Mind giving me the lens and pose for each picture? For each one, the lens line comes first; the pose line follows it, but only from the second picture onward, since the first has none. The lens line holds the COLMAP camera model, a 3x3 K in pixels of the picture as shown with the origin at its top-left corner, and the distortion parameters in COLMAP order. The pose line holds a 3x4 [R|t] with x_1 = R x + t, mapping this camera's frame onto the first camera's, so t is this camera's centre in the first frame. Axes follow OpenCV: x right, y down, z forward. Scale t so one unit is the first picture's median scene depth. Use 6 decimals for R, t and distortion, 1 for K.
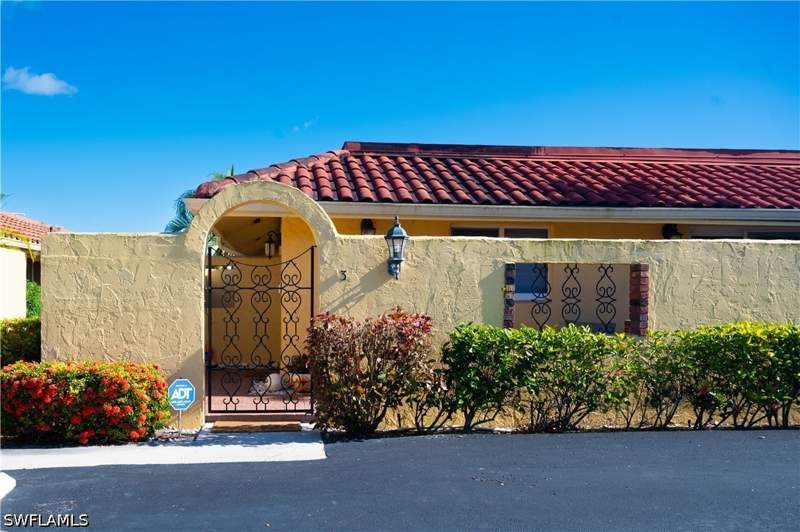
lens RADIAL K [[713.1, 0, 400.3], [0, 713.1, 271.5], [0, 0, 1]] dist [0.004370, -0.011047]
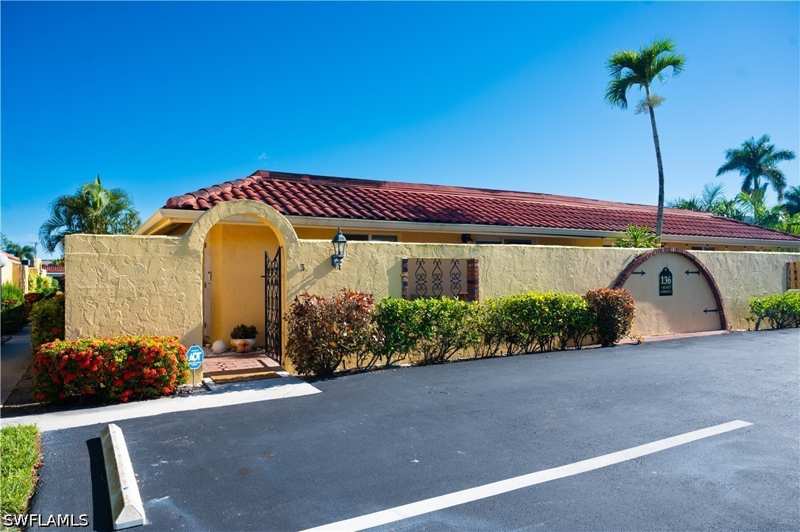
lens RADIAL K [[516.4, 0, 399.4], [0, 516.4, 258.7], [0, 0, 1]] dist [-0.006118, 0.001776]
pose [[0.919457, -0.001081, 0.393189, -0.315529], [0.004177, 0.999967, -0.007020, -0.003576], [-0.393168, 0.008097, 0.919431, -0.036365]]
